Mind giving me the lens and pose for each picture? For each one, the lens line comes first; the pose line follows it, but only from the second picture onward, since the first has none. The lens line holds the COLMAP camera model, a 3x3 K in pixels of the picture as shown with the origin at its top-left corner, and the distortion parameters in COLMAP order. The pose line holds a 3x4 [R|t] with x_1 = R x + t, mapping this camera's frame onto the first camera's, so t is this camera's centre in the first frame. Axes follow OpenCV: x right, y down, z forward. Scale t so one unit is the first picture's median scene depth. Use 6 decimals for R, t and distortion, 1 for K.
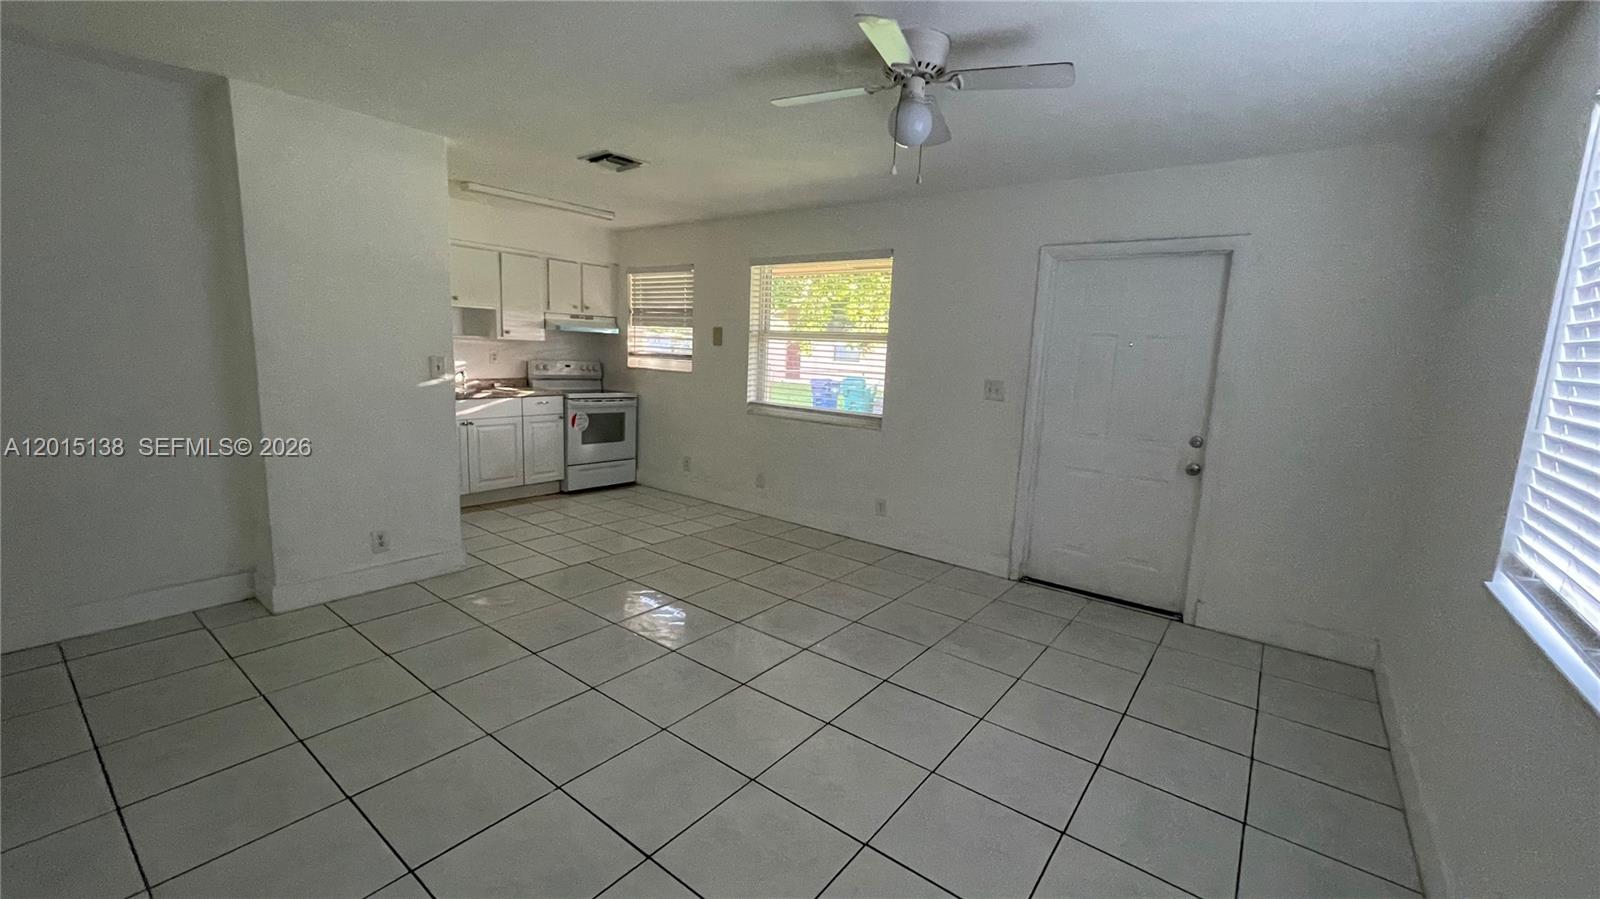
lens RADIAL K [[647.1, 0, 797.1], [0, 647.1, 448.2], [0, 0, 1]] dist [0.001140, -0.000074]
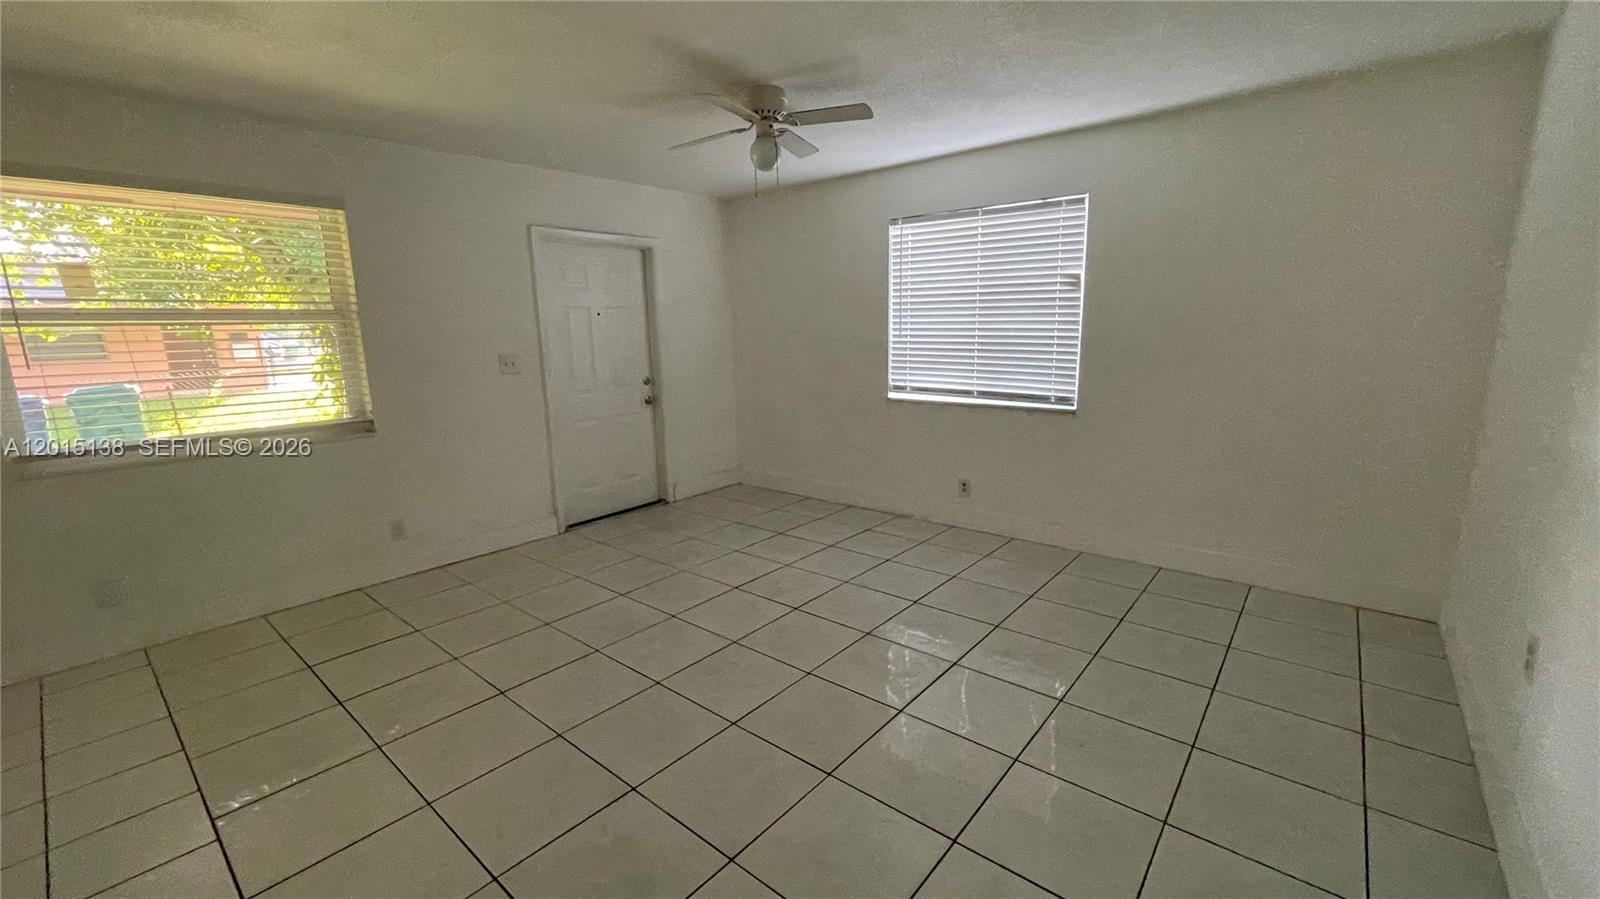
lens RADIAL K [[647.1, 0, 797.1], [0, 647.1, 448.2], [0, 0, 1]] dist [0.001140, -0.000074]
pose [[0.040395, -0.232345, 0.971794, -0.499615], [0.177912, 0.958719, 0.221824, -0.078242], [-0.983217, 0.163933, 0.080065, 0.363187]]
